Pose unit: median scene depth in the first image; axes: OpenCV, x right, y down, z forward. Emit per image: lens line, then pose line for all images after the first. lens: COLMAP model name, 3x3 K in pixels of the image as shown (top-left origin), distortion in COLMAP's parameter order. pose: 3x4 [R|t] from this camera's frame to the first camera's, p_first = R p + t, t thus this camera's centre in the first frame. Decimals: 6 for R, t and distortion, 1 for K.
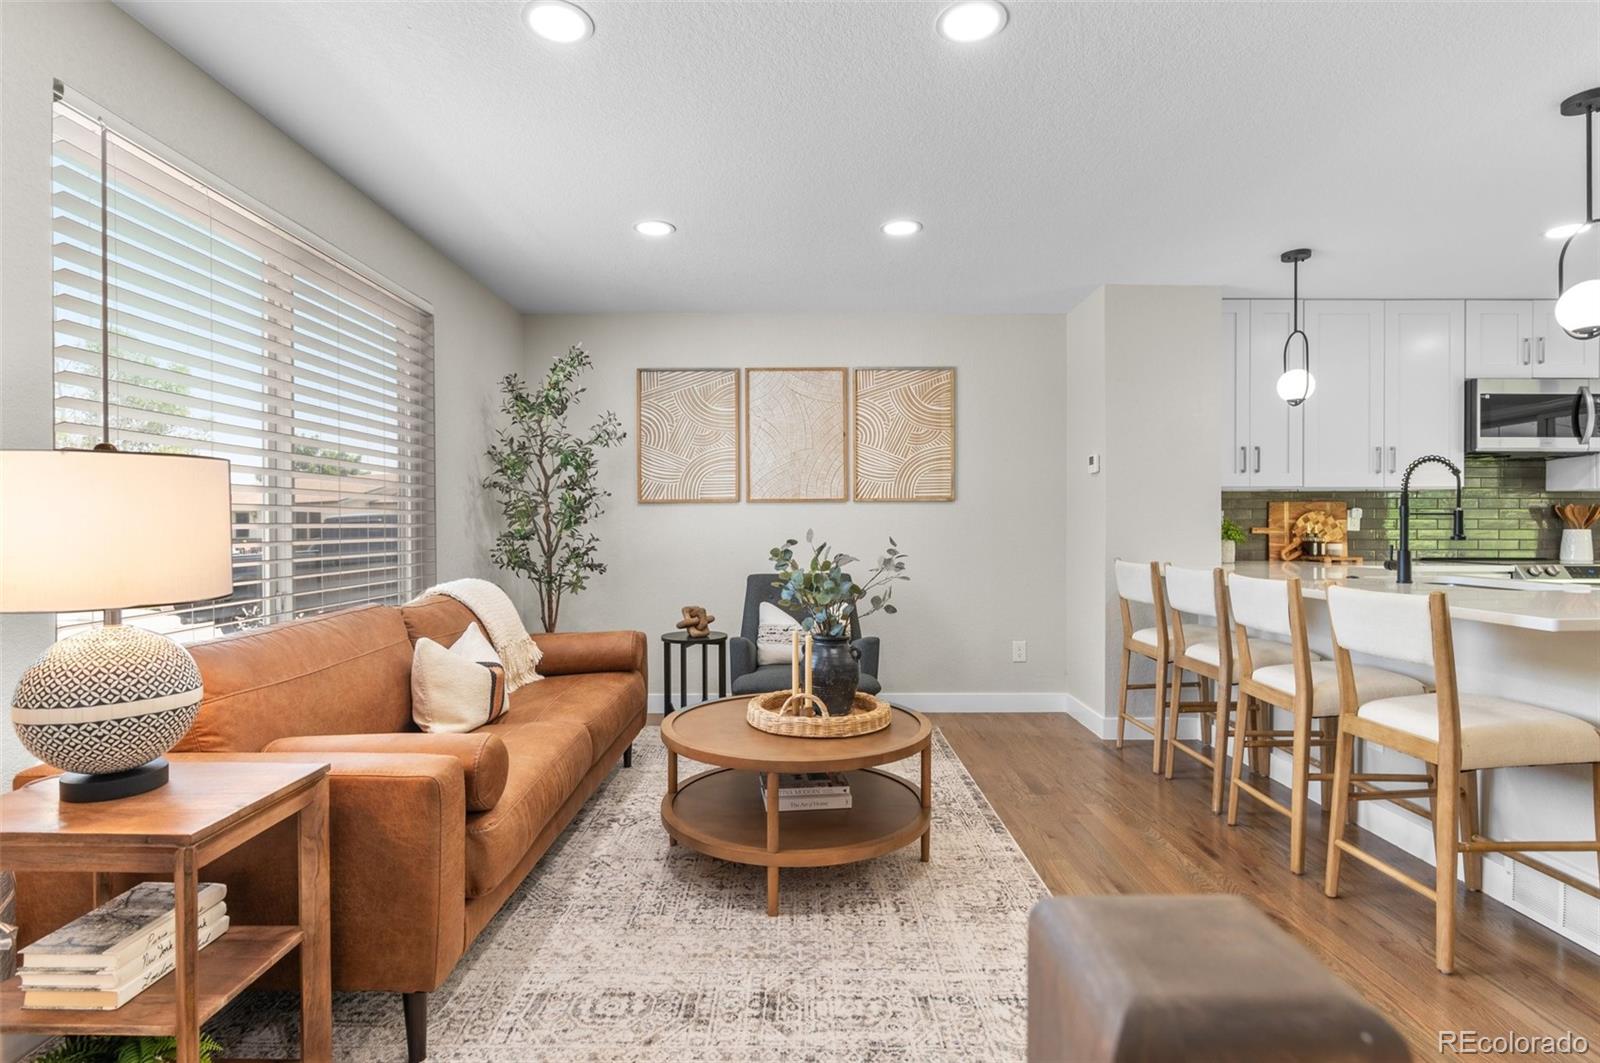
lens RADIAL K [[785.0, 0, 799.2], [0, 785.0, 533.9], [0, 0, 1]] dist [-0.007773, 0.001941]
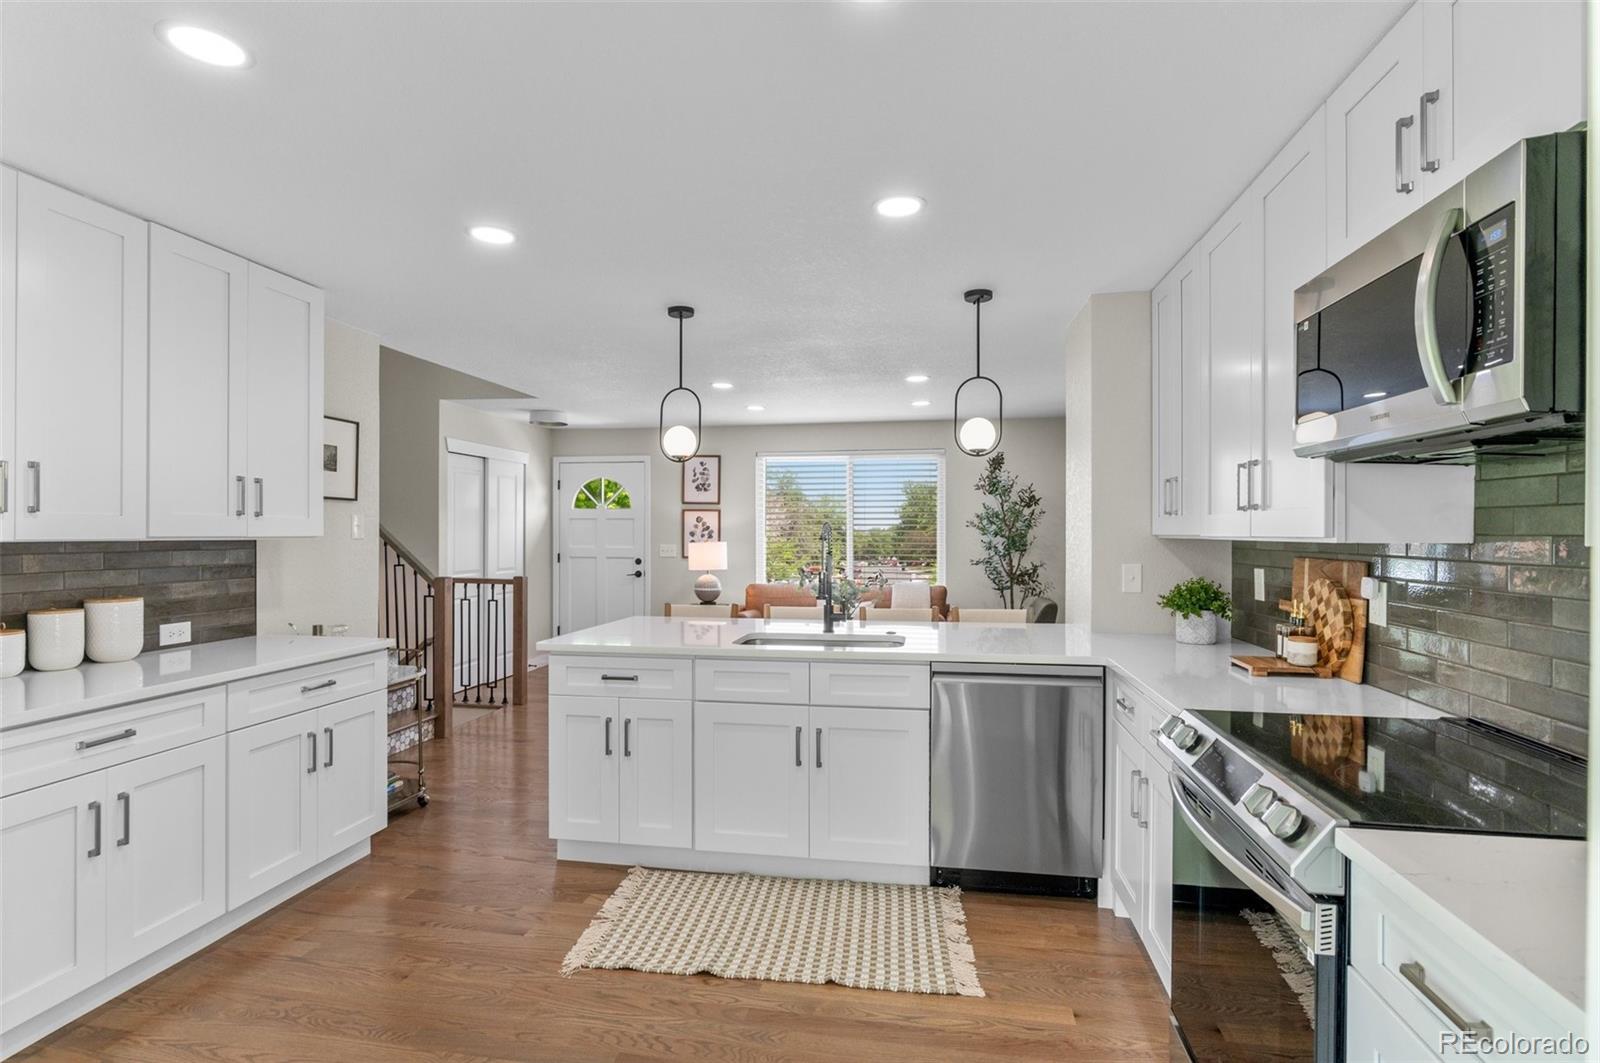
lens RADIAL K [[785.0, 0, 801.0], [0, 785.0, 529.9], [0, 0, 1]] dist [-0.007773, 0.001941]
pose [[-0.173057, 0.000447, -0.984912, 1.372179], [-0.010435, 0.999943, 0.002287, -0.065584], [0.984857, 0.010673, -0.173043, 0.820682]]
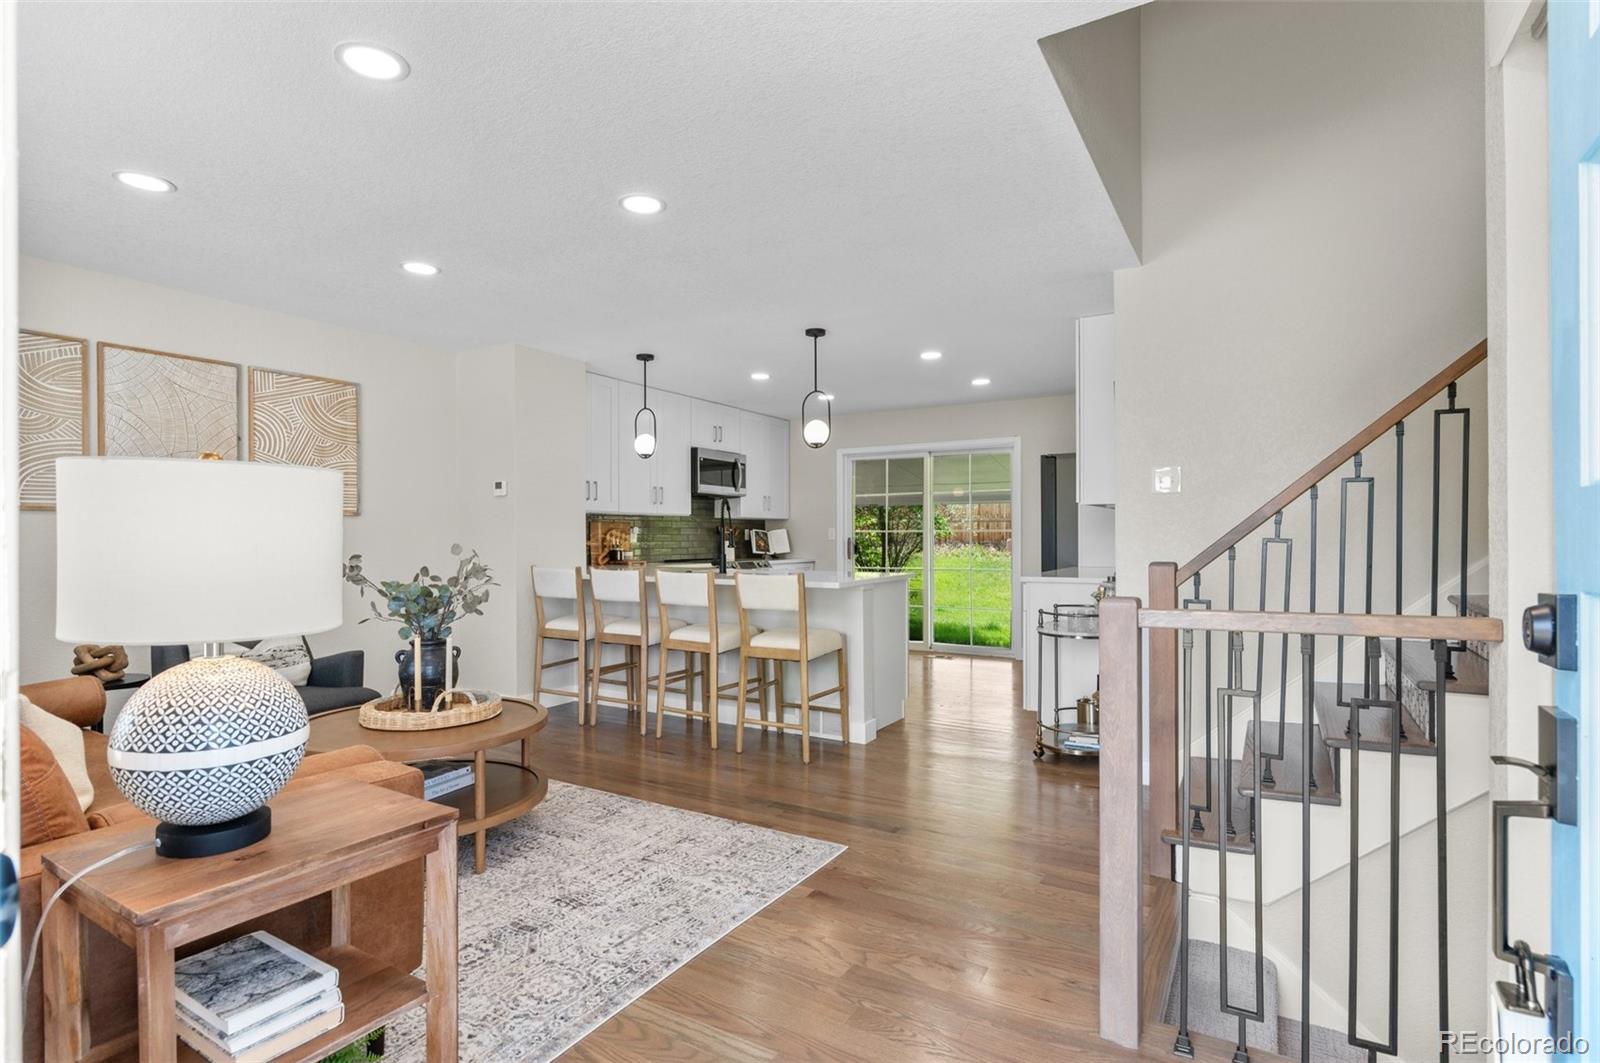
lens RADIAL K [[785.0, 0, 800.2], [0, 785.0, 542.7], [0, 0, 1]] dist [-0.007773, 0.001941]
pose [[0.513244, -0.006087, 0.858221, -0.421234], [0.010548, 0.999944, 0.000783, -0.002112], [-0.858178, 0.008651, 0.513280, -0.010166]]
